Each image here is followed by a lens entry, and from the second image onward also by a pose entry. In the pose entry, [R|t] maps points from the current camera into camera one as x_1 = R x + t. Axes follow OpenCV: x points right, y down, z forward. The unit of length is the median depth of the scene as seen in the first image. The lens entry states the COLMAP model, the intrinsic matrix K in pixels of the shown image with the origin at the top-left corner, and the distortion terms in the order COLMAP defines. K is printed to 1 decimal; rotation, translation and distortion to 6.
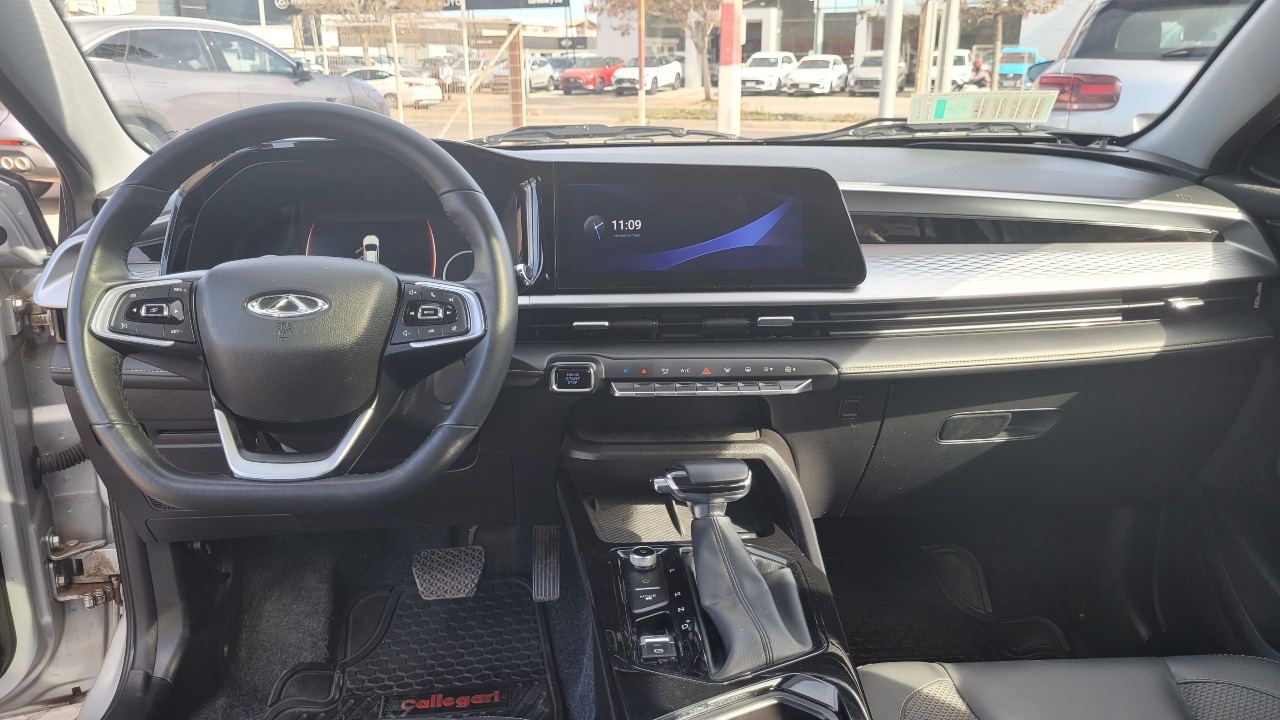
lens RADIAL K [[983.6, 0, 640.0], [0, 983.6, 360.0], [0, 0, 1]] dist [-0.007327, -0.005225]
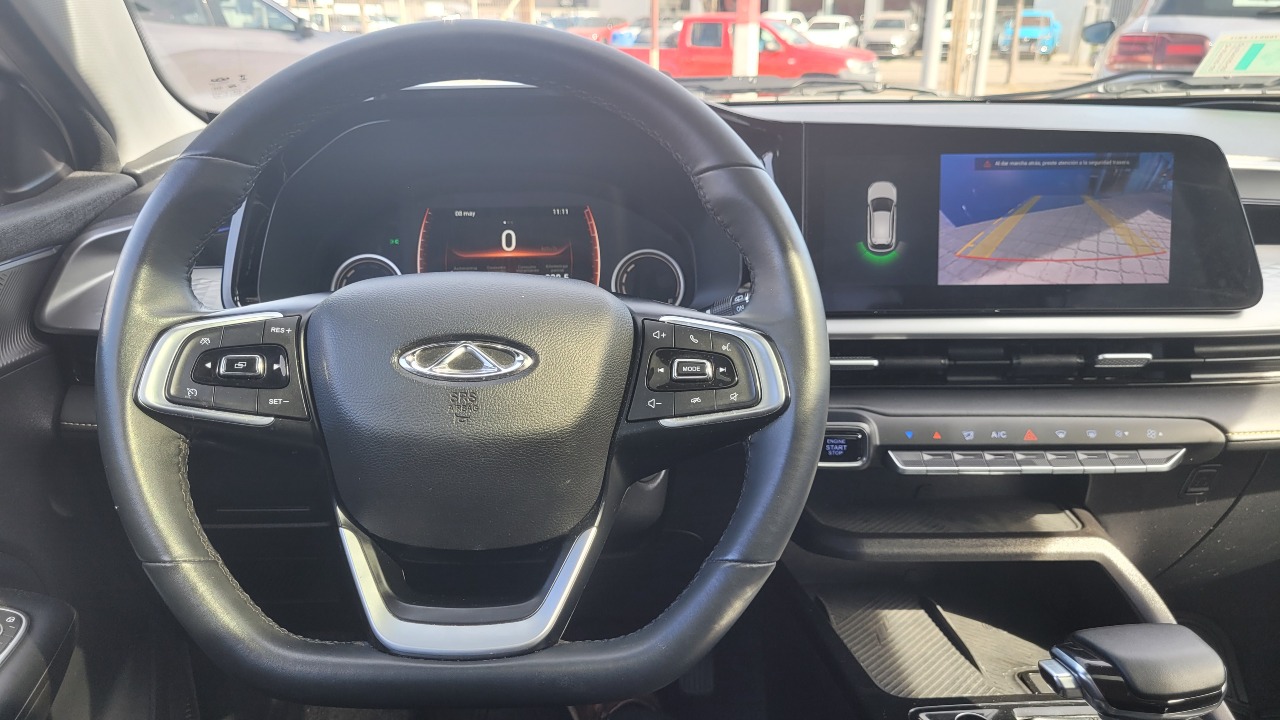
lens RADIAL K [[1016.0, 0, 640.0], [0, 1016.0, 360.0], [0, 0, 1]] dist [-0.019103, -0.007235]
pose [[0.999982, 0.005881, -0.001172, -0.242654], [-0.005848, 0.999630, 0.026548, -0.069819], [0.001327, -0.026541, 0.999647, 0.370507]]
